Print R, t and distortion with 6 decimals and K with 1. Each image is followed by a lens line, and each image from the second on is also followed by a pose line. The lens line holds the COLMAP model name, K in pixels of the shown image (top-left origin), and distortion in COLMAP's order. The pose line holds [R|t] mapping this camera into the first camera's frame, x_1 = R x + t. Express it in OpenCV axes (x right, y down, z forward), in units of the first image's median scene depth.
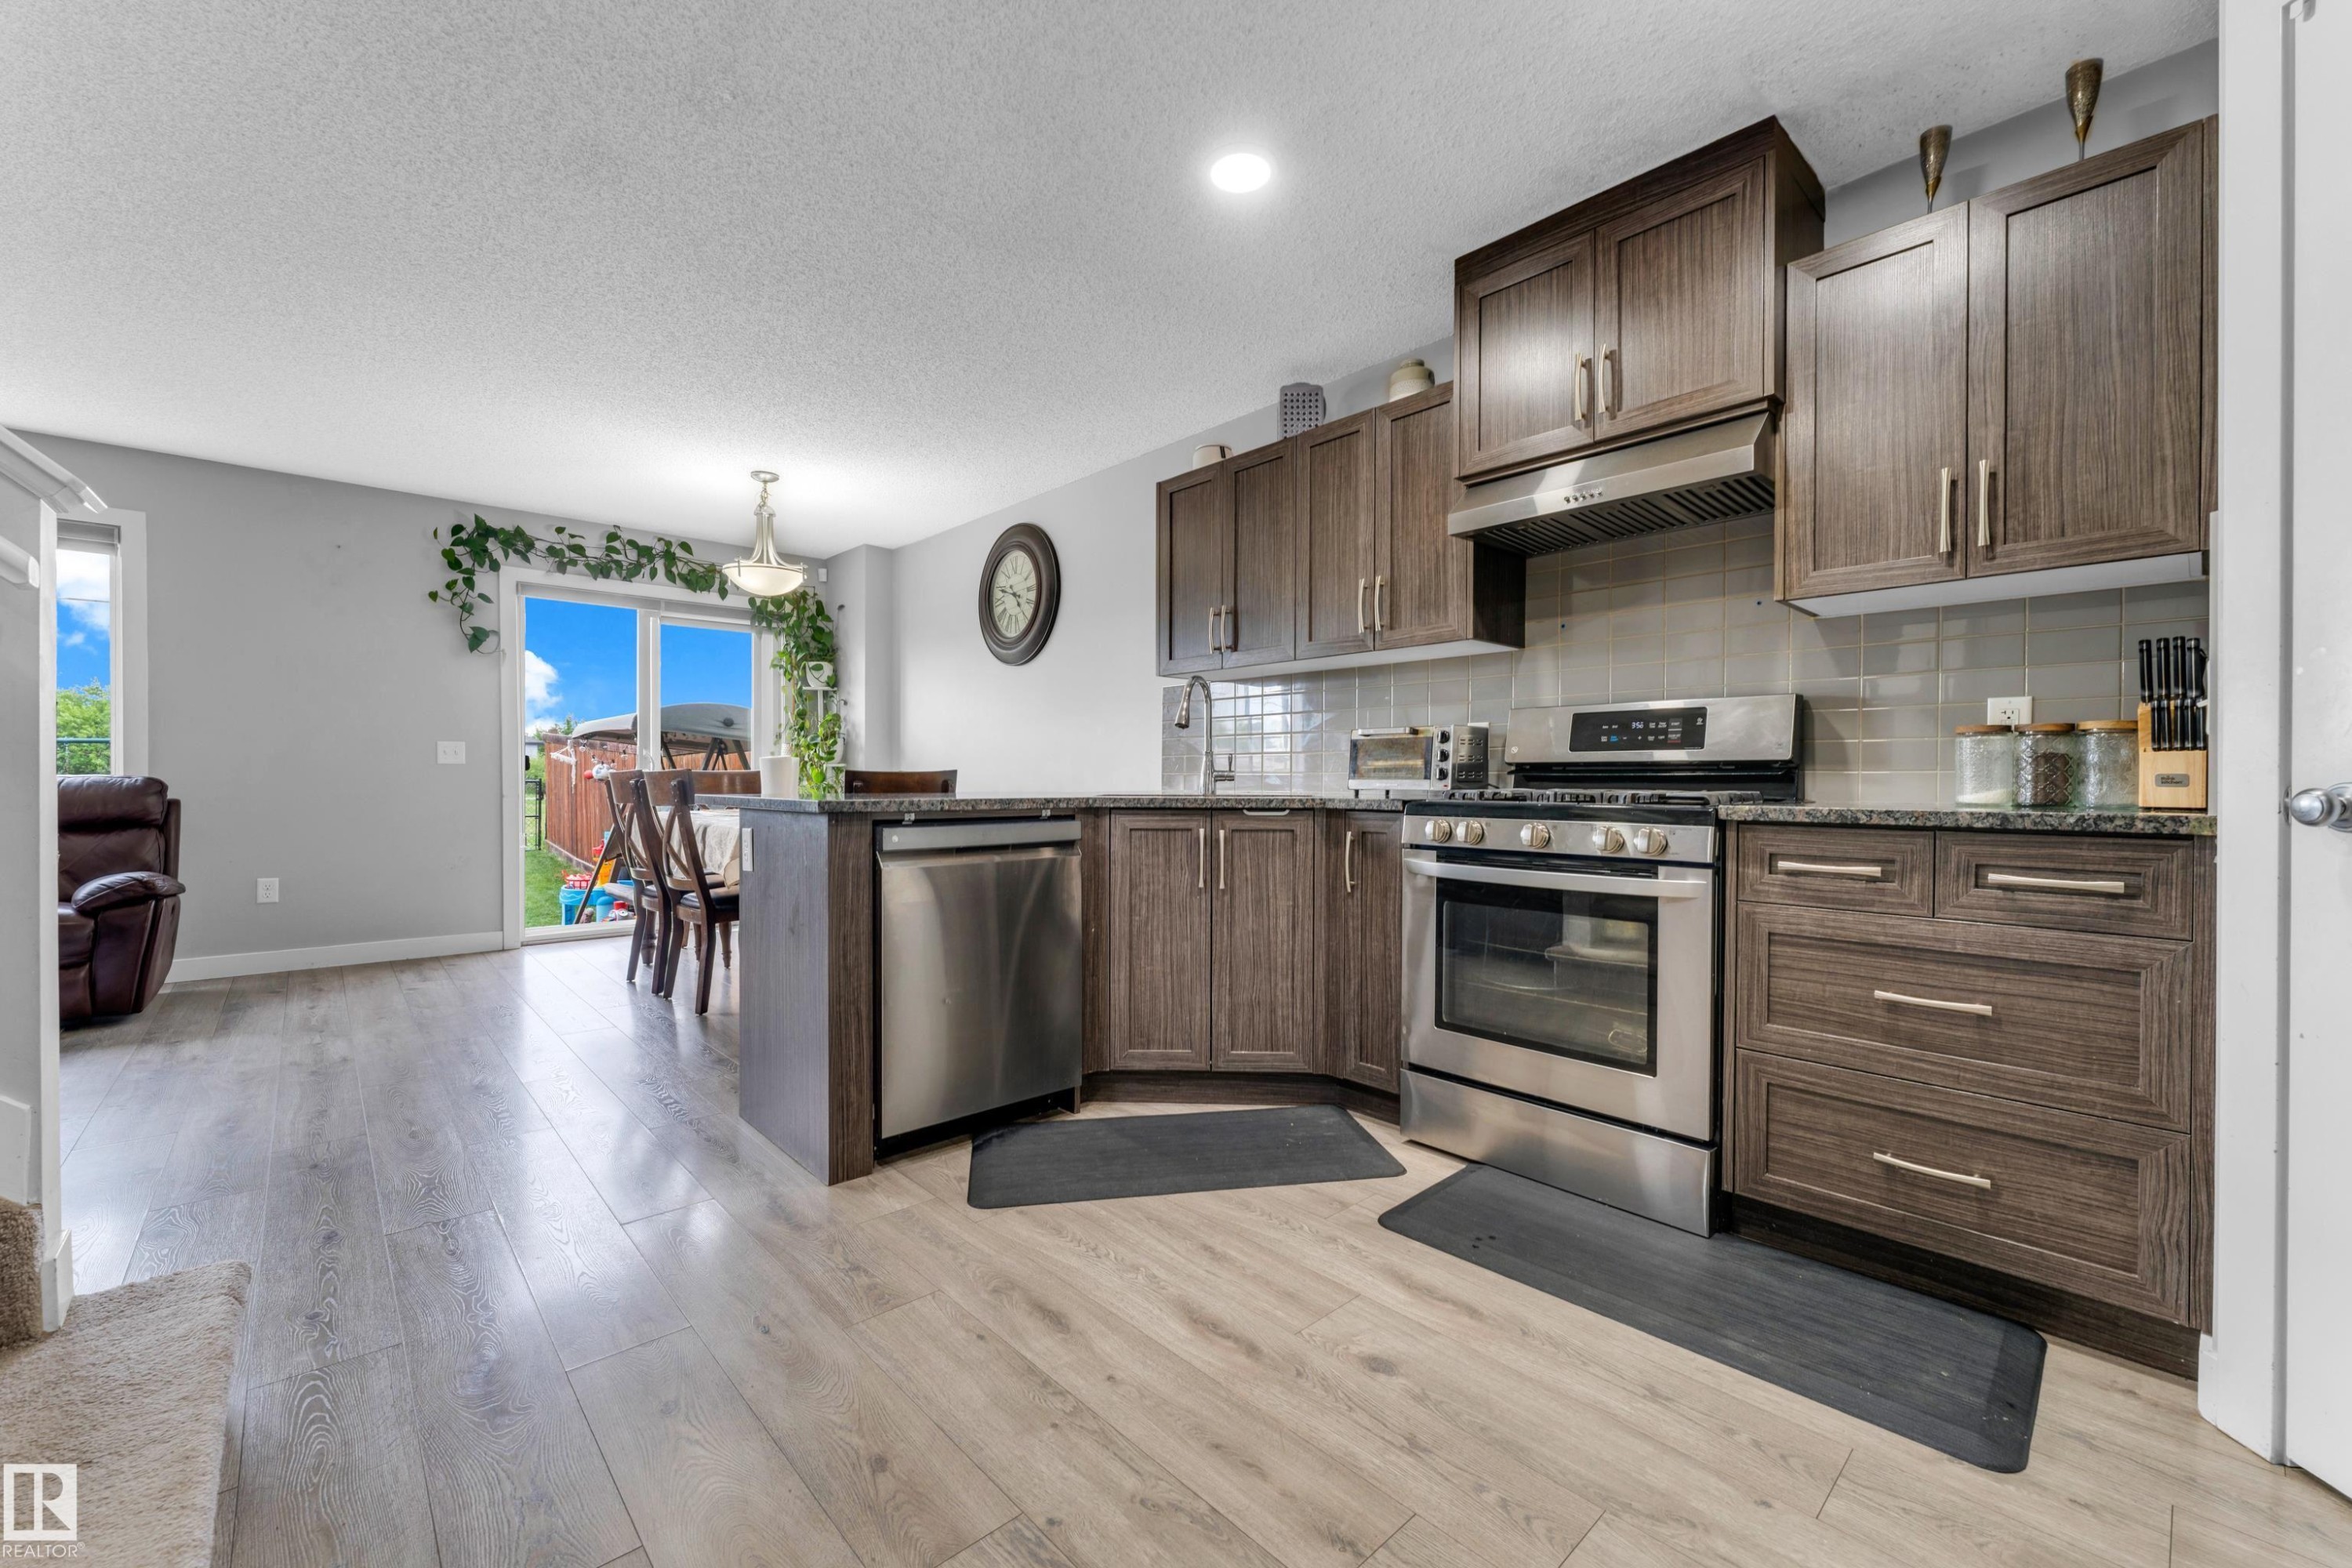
lens RADIAL K [[936.0, 0, 1177.9], [0, 936.0, 786.1], [0, 0, 1]] dist [-0.000629, -0.000197]
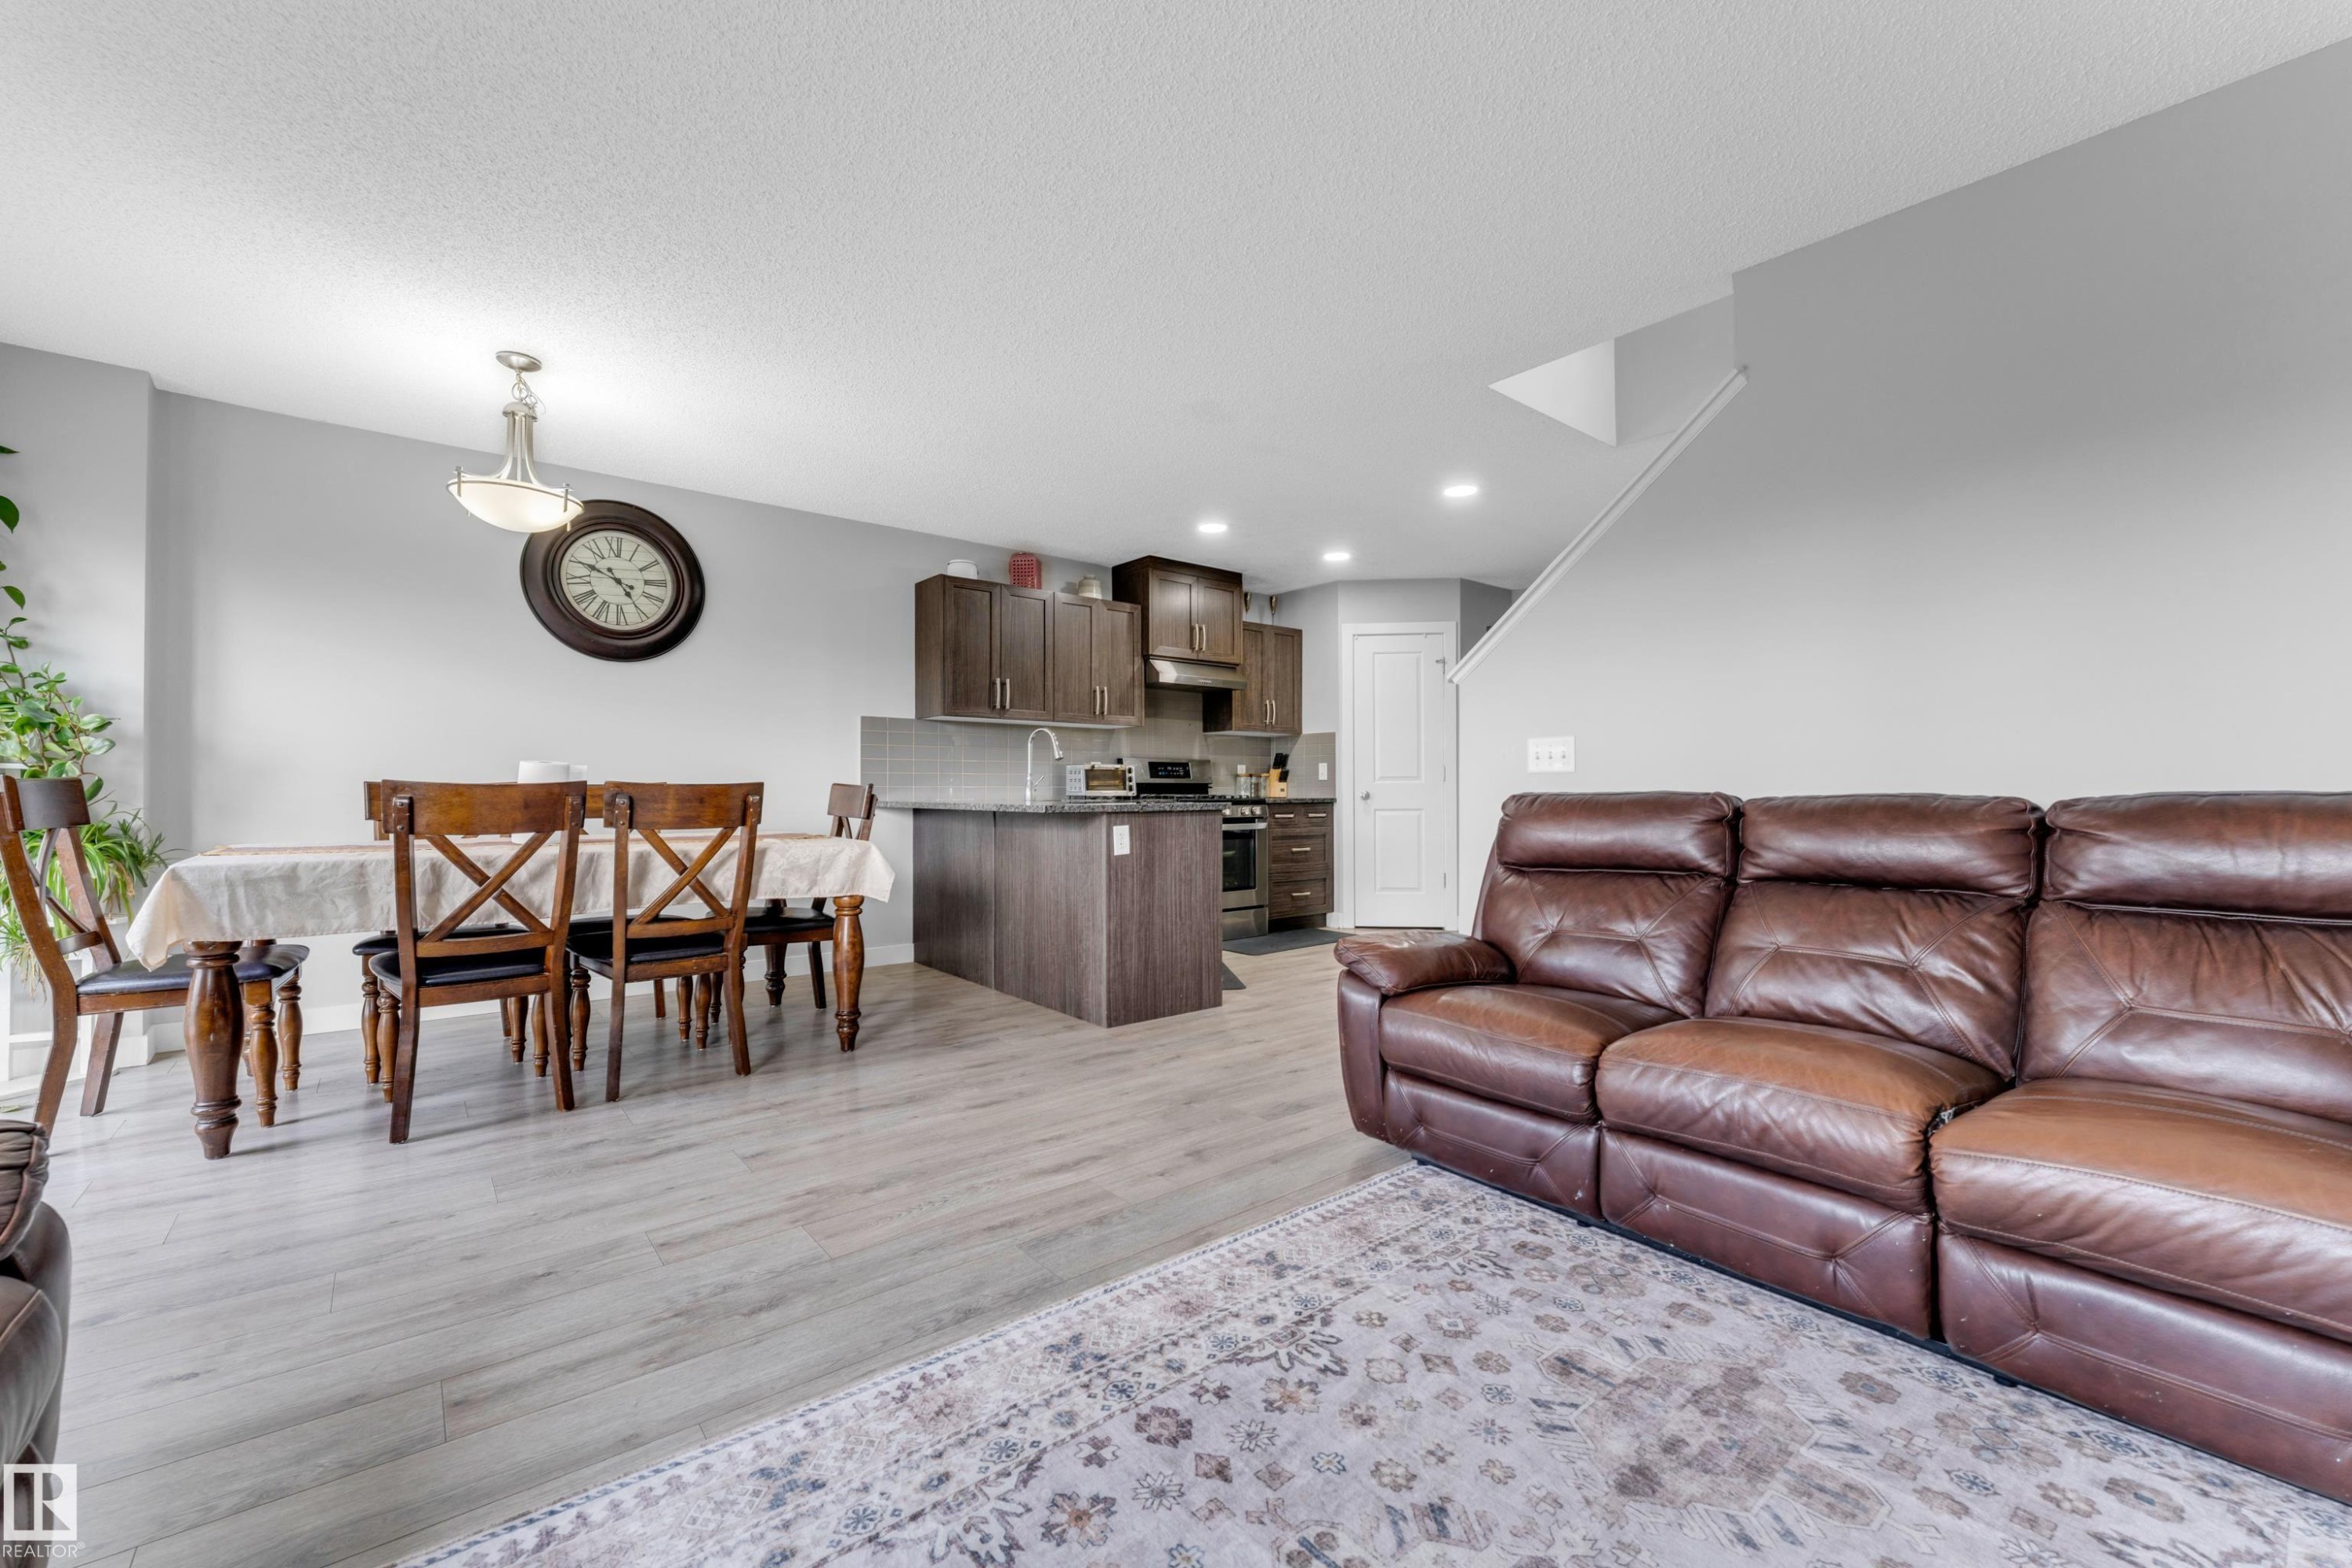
lens RADIAL K [[971.7, 0, 1196.1], [0, 971.7, 782.7], [0, 0, 1]] dist [-0.001699, -0.000157]
pose [[0.061935, 0.003055, 0.998075, -1.102535], [0.005081, 0.999981, -0.003376, -0.009918], [-0.998067, 0.005280, 0.061919, 0.422134]]
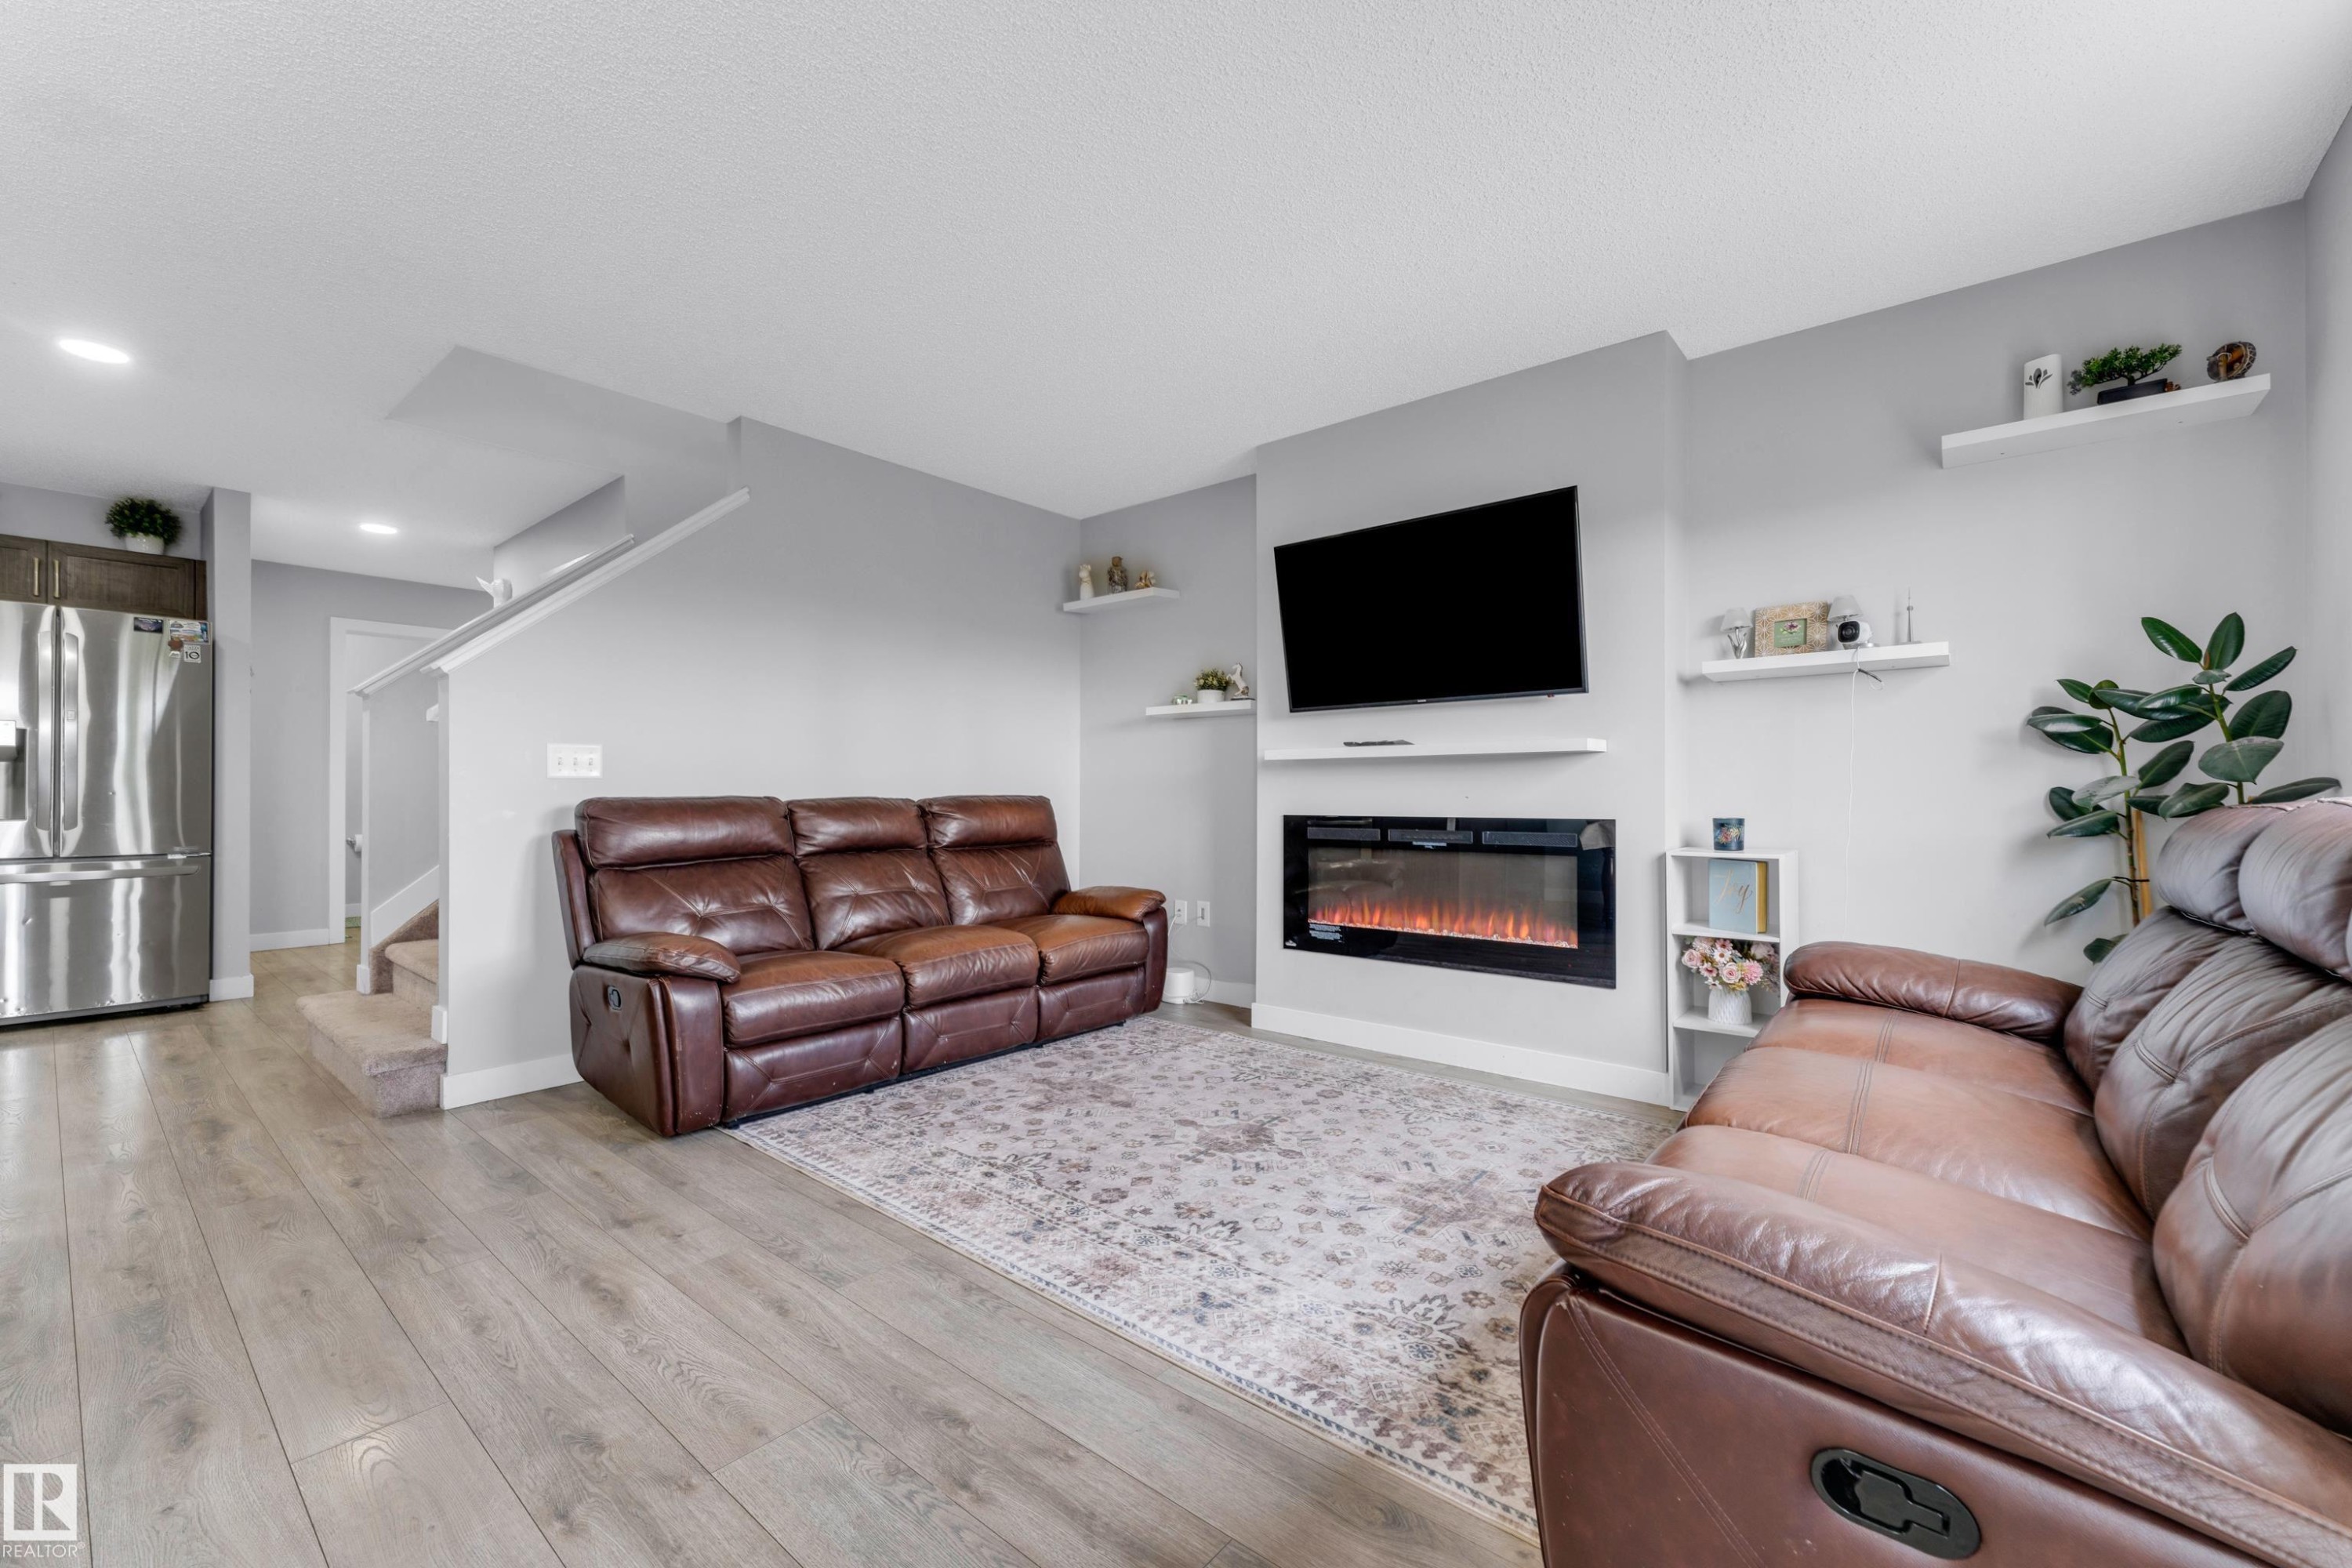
lens RADIAL K [[936.0, 0, 1177.9], [0, 936.0, 786.1], [0, 0, 1]] dist [-0.000629, -0.000197]
pose [[-0.992350, -0.003993, -0.123391, -0.744764], [-0.003694, 0.999990, -0.002649, -0.012012], [0.123400, -0.002173, -0.992355, 0.962126]]
